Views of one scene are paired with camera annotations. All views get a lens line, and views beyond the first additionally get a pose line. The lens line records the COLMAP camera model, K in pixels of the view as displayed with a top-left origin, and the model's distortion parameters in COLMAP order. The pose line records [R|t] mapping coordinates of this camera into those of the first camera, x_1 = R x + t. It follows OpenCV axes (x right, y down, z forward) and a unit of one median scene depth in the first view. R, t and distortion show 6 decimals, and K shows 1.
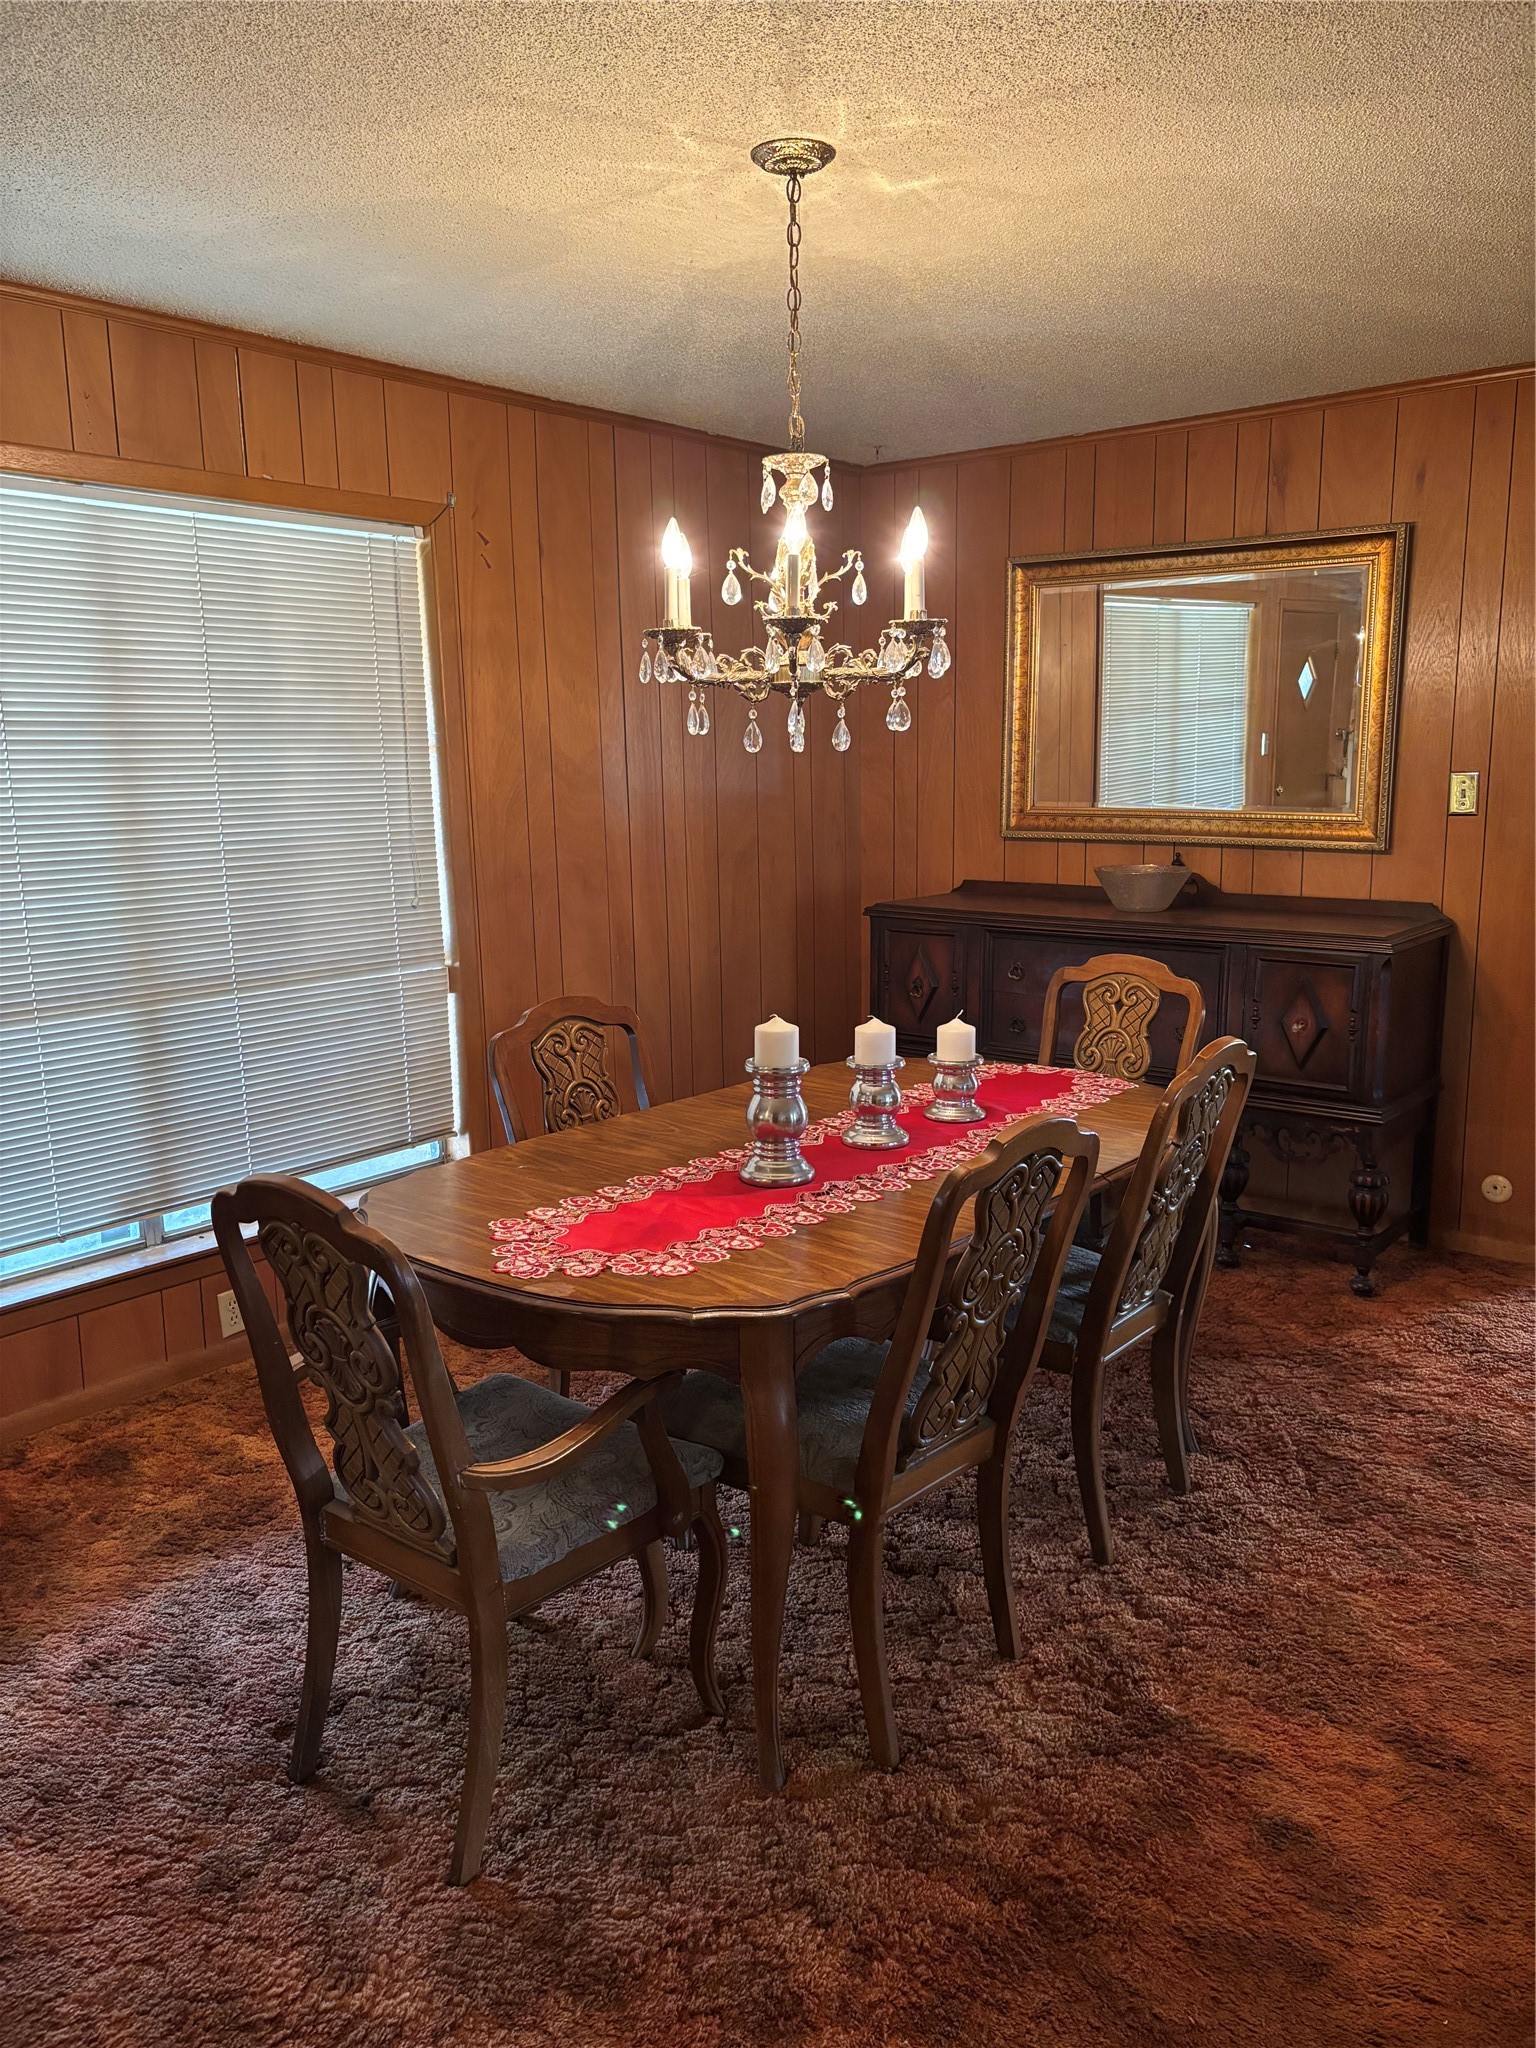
lens RADIAL K [[1556.6, 0, 764.4], [0, 1556.6, 1018.9], [0, 0, 1]] dist [0.020263, -0.020968]
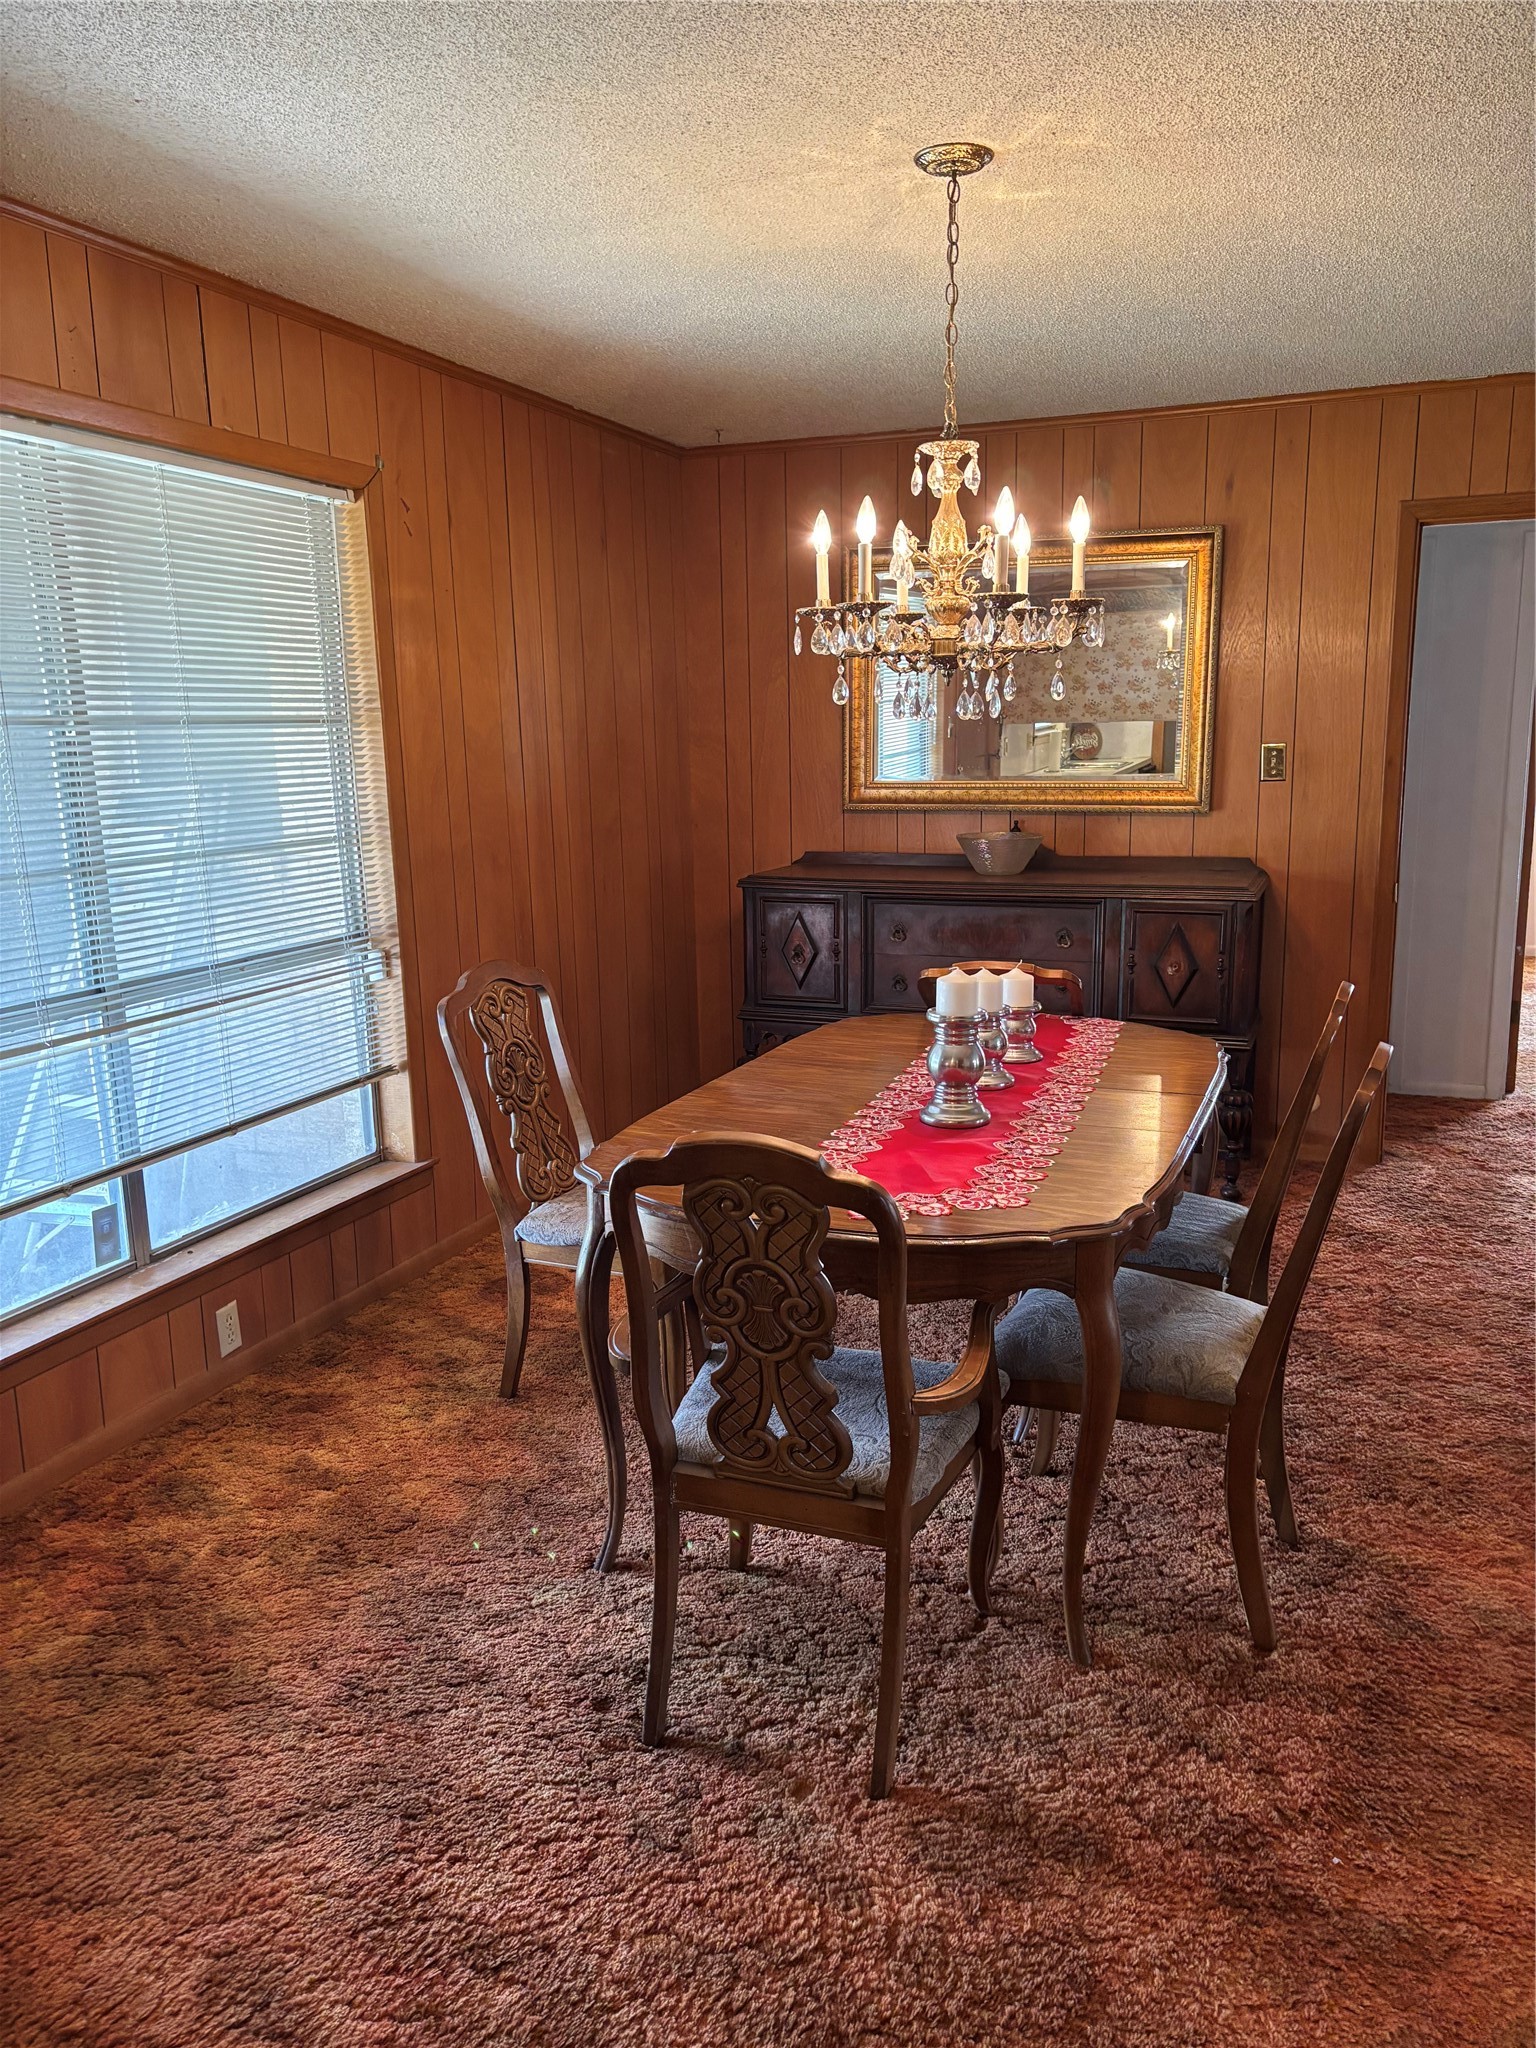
lens RADIAL K [[1556.6, 0, 750.1], [0, 1556.6, 1030.1], [0, 0, 1]] dist [0.020263, -0.020968]
pose [[0.950675, -0.061129, 0.304106, -0.428924], [0.056175, 0.998107, 0.025021, 0.005064], [-0.305060, -0.006704, 0.952310, 0.022731]]
